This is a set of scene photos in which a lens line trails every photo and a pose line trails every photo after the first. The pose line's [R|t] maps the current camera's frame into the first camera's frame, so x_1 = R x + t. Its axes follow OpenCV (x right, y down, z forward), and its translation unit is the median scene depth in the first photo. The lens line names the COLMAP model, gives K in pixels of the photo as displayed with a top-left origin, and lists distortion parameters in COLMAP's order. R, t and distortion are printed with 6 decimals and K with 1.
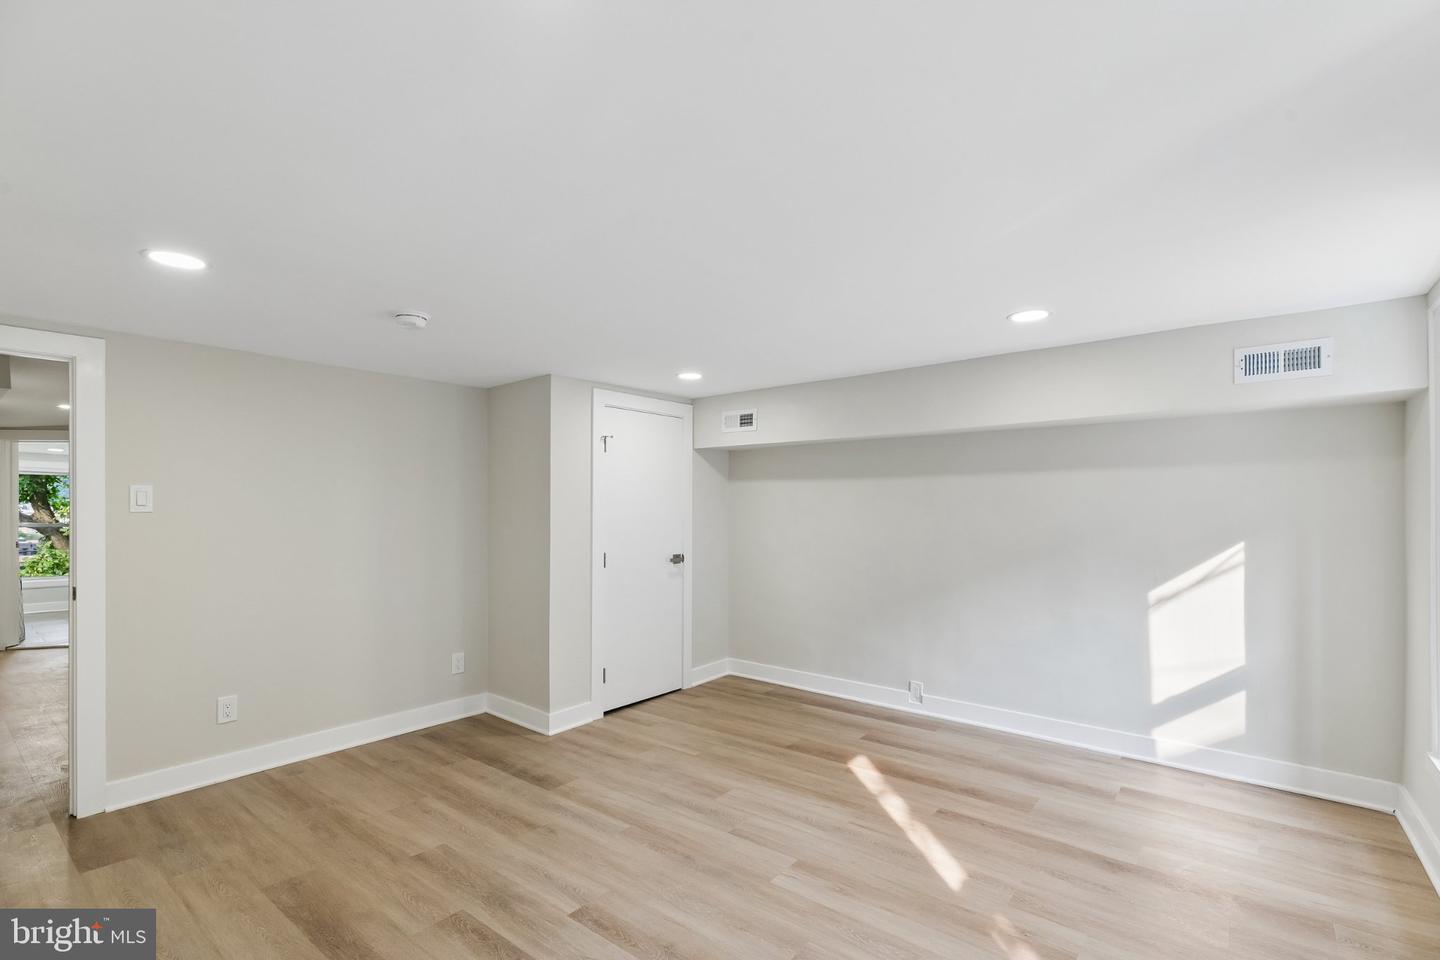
lens RADIAL K [[643.9, 0, 722.4], [0, 643.9, 510.1], [0, 0, 1]] dist [-0.000116, 0.000061]
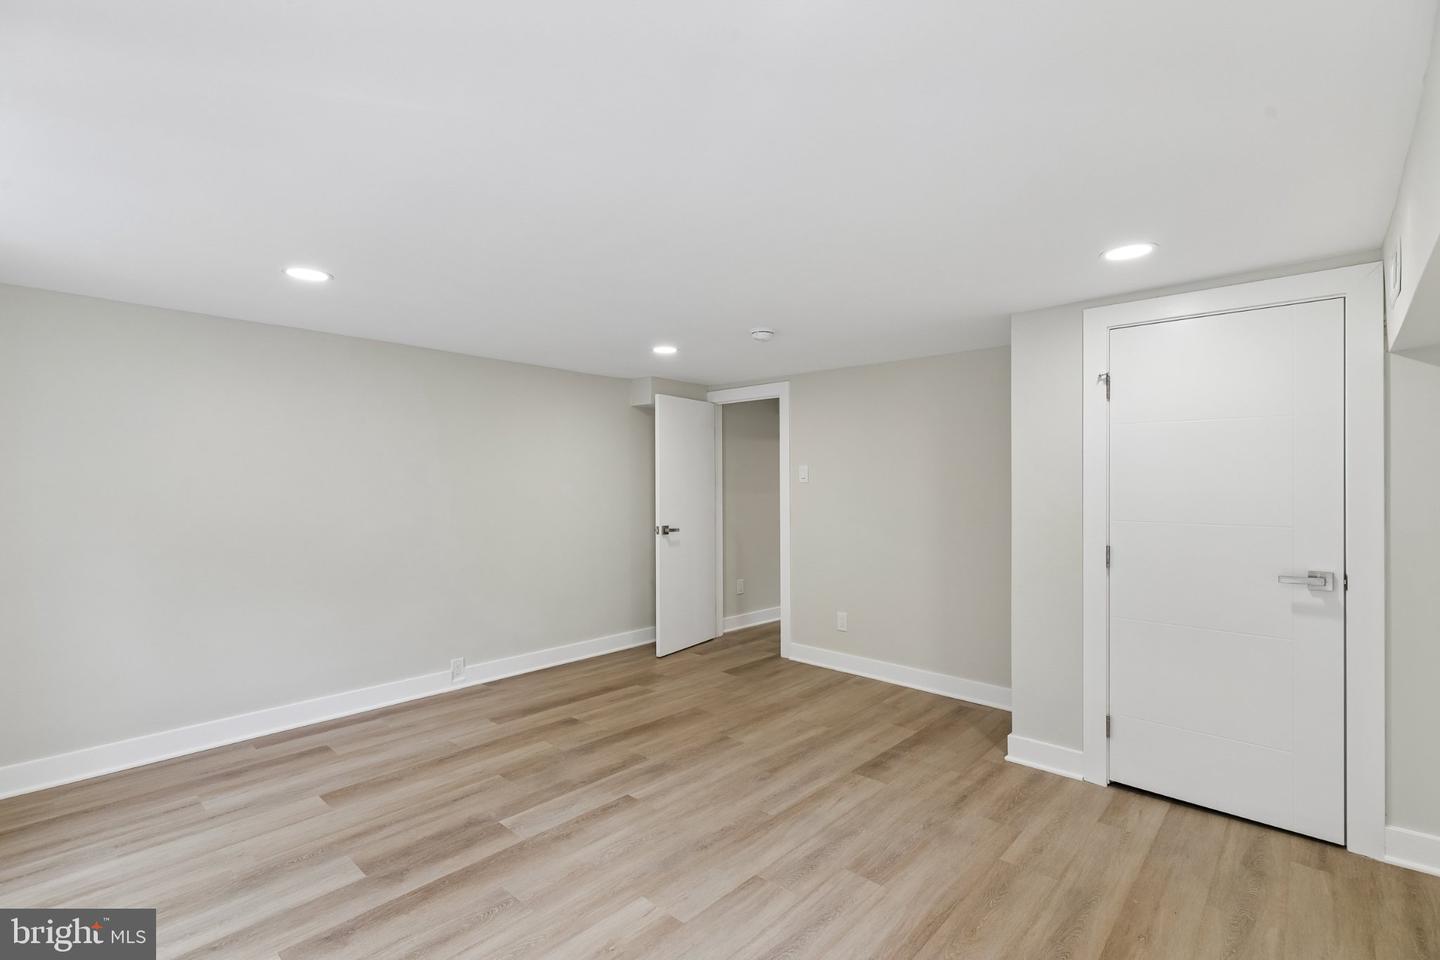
lens RADIAL K [[651.9, 0, 716.6], [0, 651.9, 480.0], [0, 0, 1]] dist [0.007793, 0.000036]
pose [[-0.062188, -0.000728, -0.998064, 0.655013], [-0.002014, 0.999998, -0.000604, -0.001781], [0.998062, 0.001973, -0.062190, 0.777681]]
